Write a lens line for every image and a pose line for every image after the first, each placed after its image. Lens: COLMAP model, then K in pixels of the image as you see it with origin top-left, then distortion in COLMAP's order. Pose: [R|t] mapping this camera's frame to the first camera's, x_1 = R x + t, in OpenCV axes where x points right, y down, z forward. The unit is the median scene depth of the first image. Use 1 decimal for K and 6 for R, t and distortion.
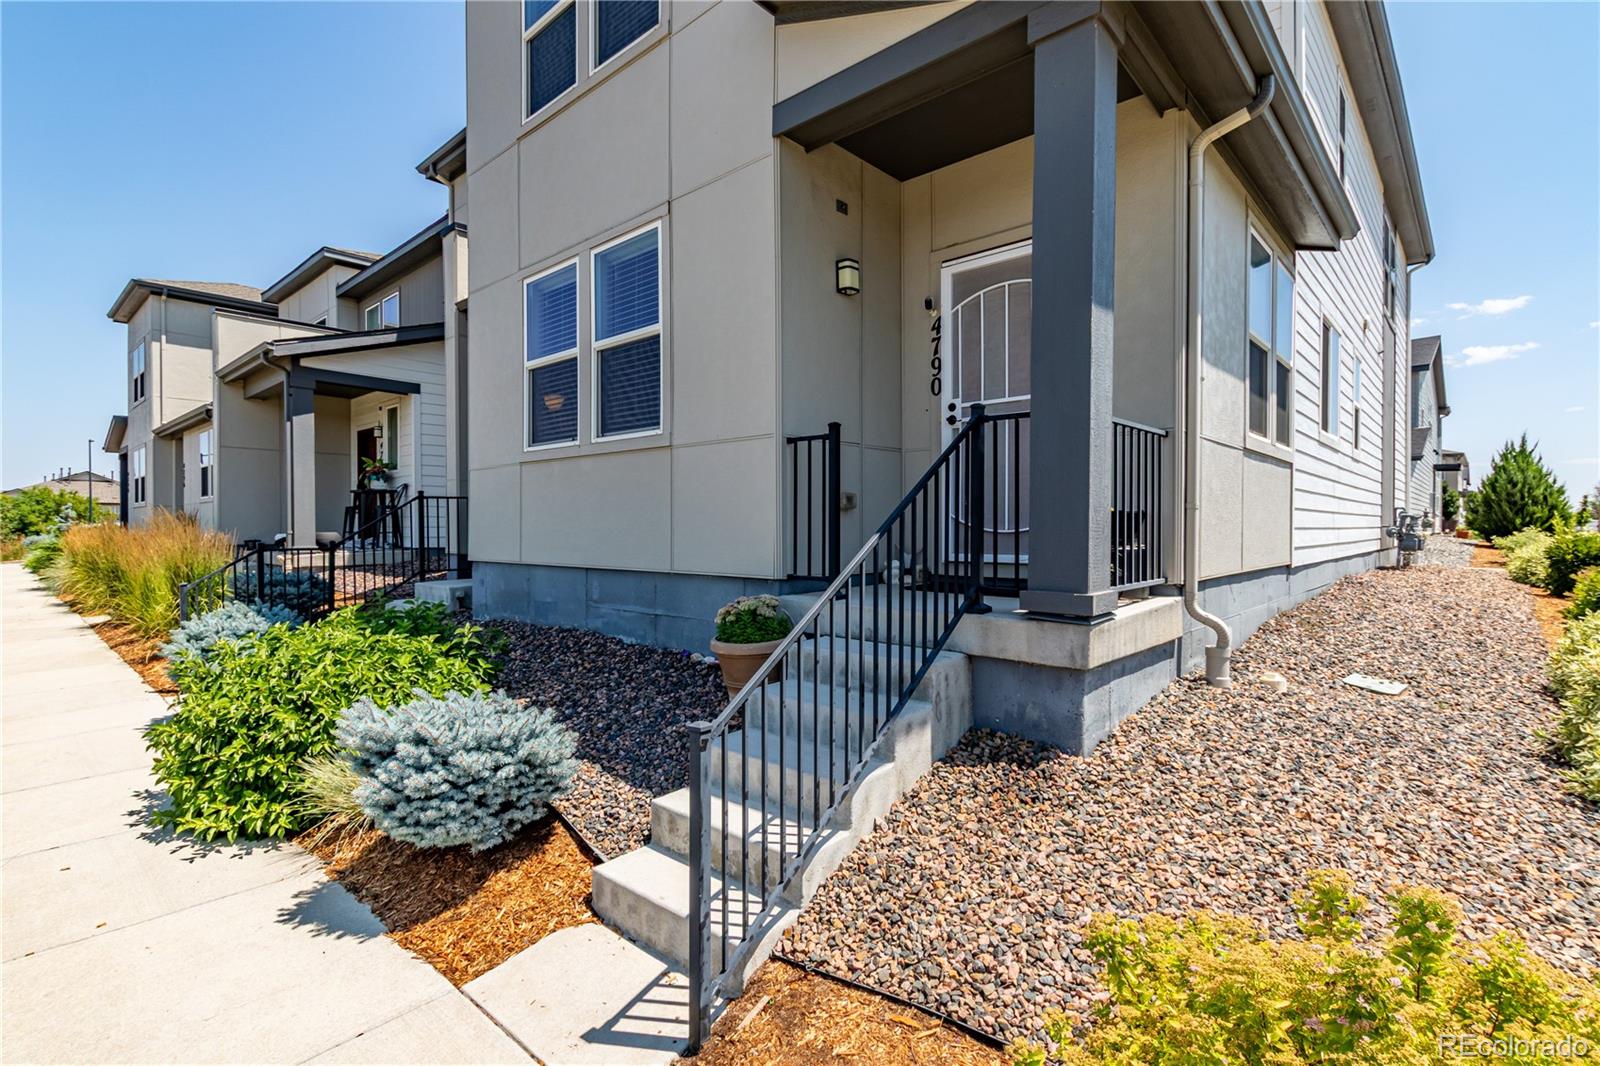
lens RADIAL K [[728.3, 0, 822.6], [0, 728.3, 525.8], [0, 0, 1]] dist [0.000854, -0.000062]
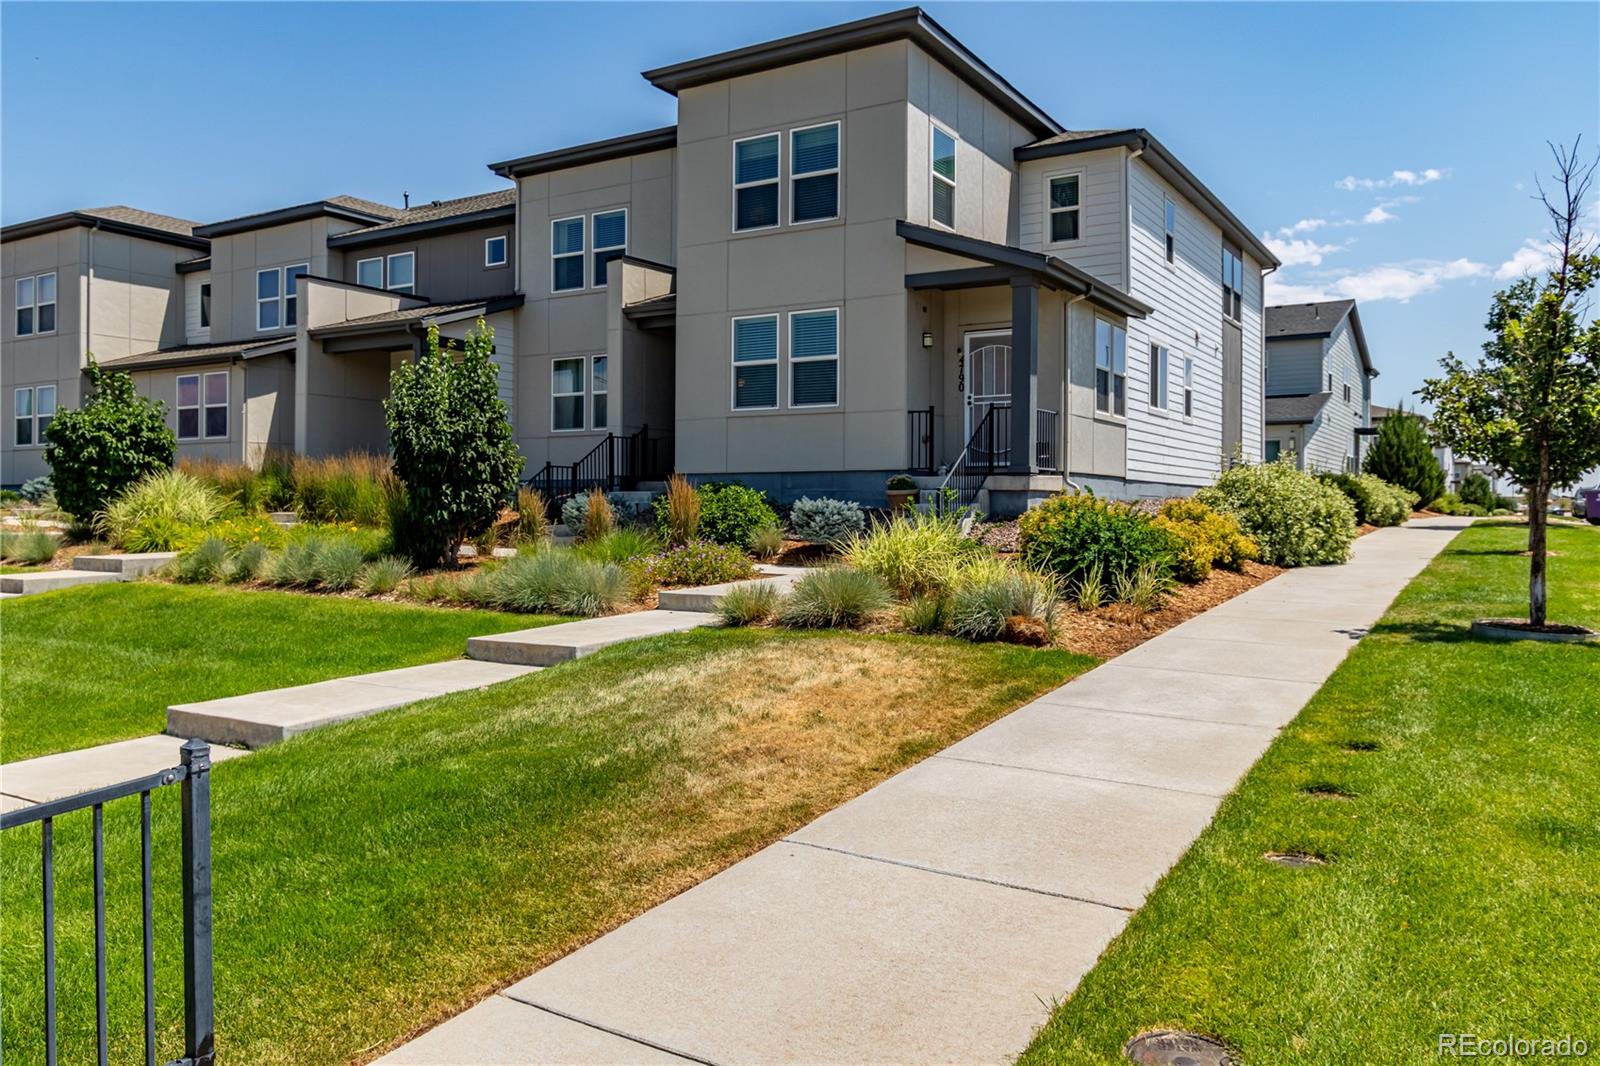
lens RADIAL K [[1163.0, 0, 803.5], [0, 1163.0, 499.5], [0, 0, 1]] dist [-0.003469, 0.001080]
pose [[0.985070, 0.006495, 0.172033, -0.854535], [-0.004685, 0.999929, -0.010926, 0.174800], [-0.172092, 0.009957, 0.985031, -2.213312]]
